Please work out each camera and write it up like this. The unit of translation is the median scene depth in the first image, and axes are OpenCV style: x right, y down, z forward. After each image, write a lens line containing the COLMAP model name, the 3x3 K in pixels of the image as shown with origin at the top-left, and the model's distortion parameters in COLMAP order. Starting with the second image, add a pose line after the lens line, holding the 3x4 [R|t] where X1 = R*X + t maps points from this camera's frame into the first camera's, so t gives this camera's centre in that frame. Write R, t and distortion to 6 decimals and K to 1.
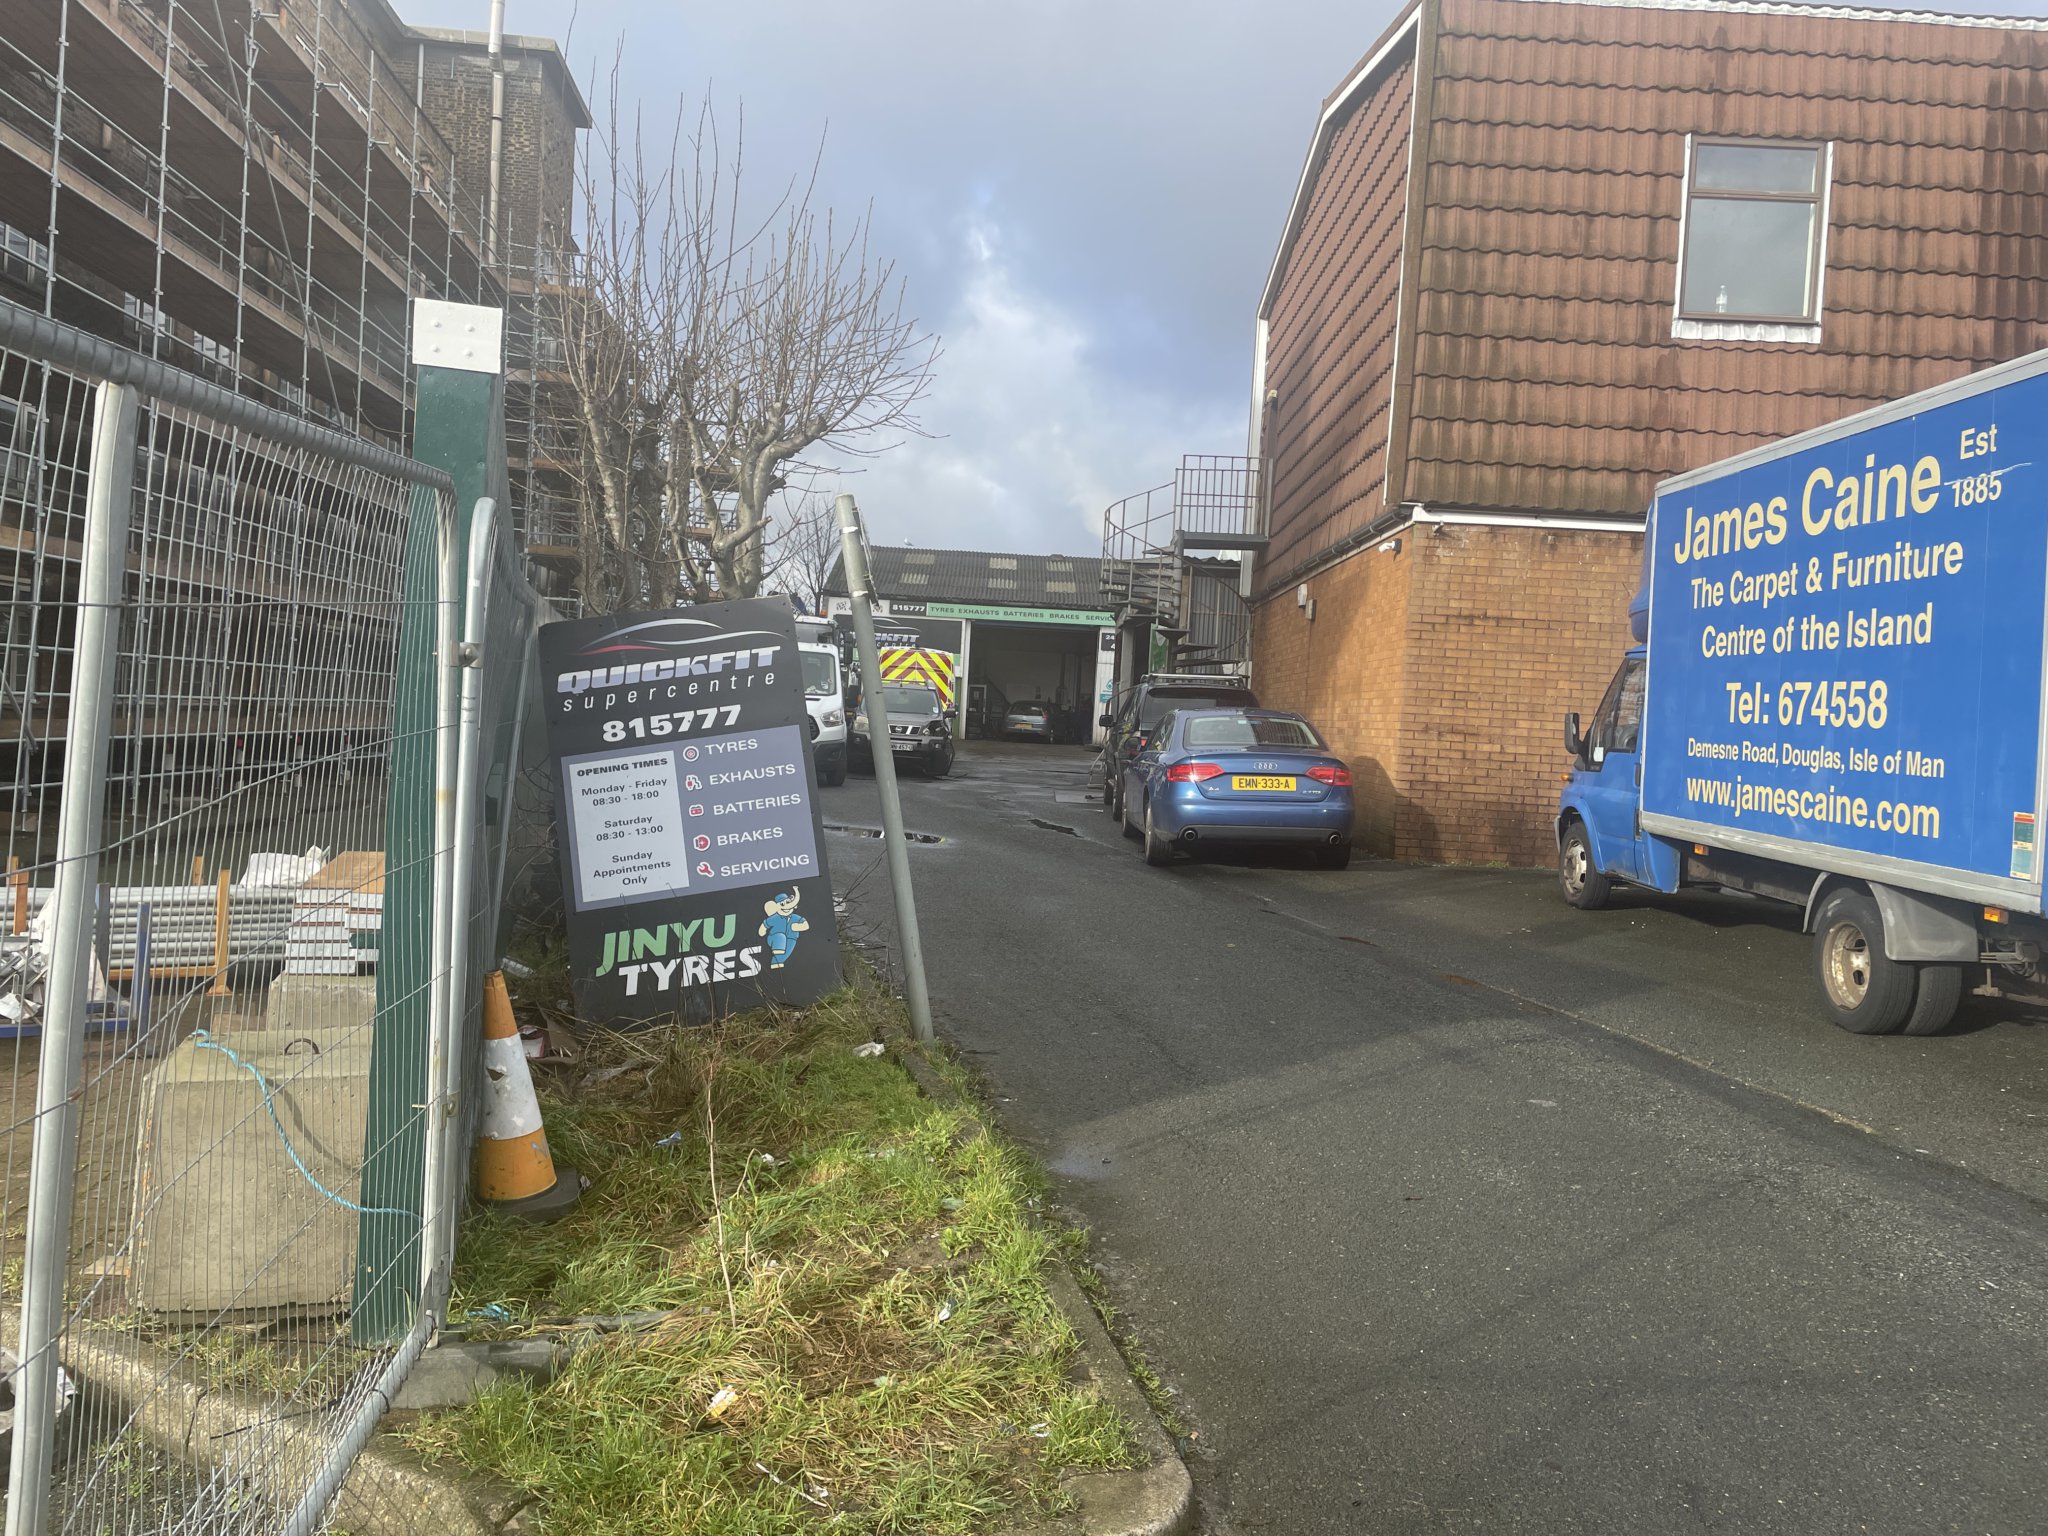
lens RADIAL K [[1554.2, 0, 1024.0], [0, 1554.2, 768.0], [0, 0, 1]] dist [0.009817, -0.007695]
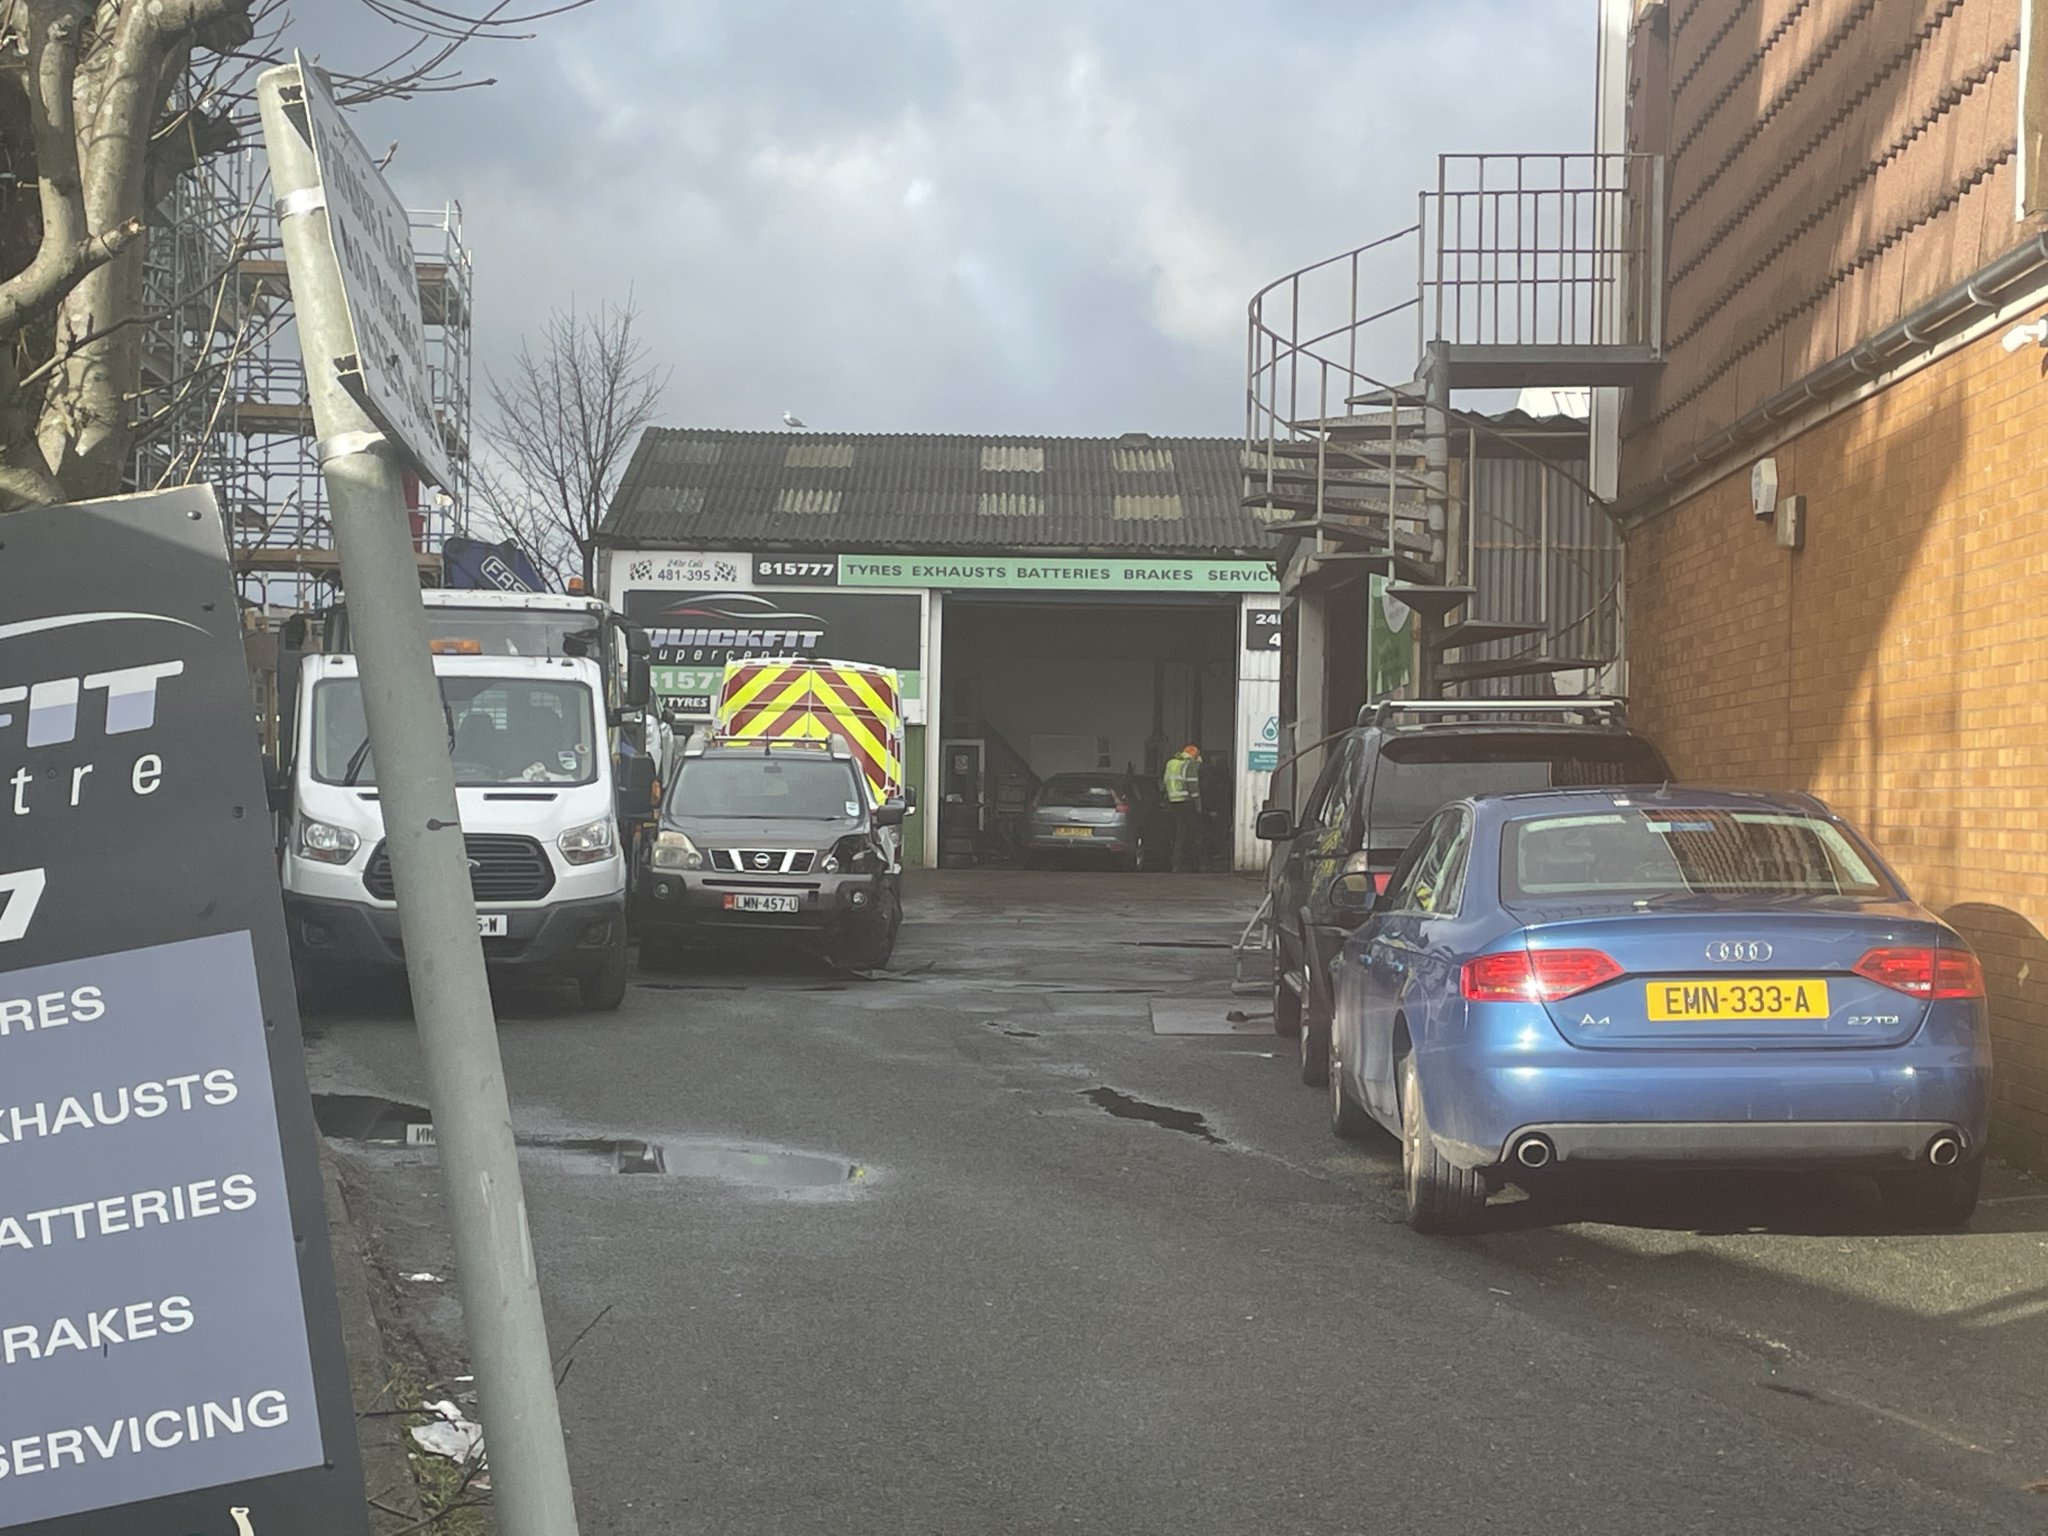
lens RADIAL K [[3410.2, 0, 1024.0], [0, 3410.2, 768.0], [0, 0, 1]] dist [-0.021399, -0.031152]
pose [[0.999202, -0.036832, -0.015449, 0.003175], [0.036121, 0.998379, -0.043991, -0.008313], [0.017044, 0.043398, 0.998912, 0.123138]]
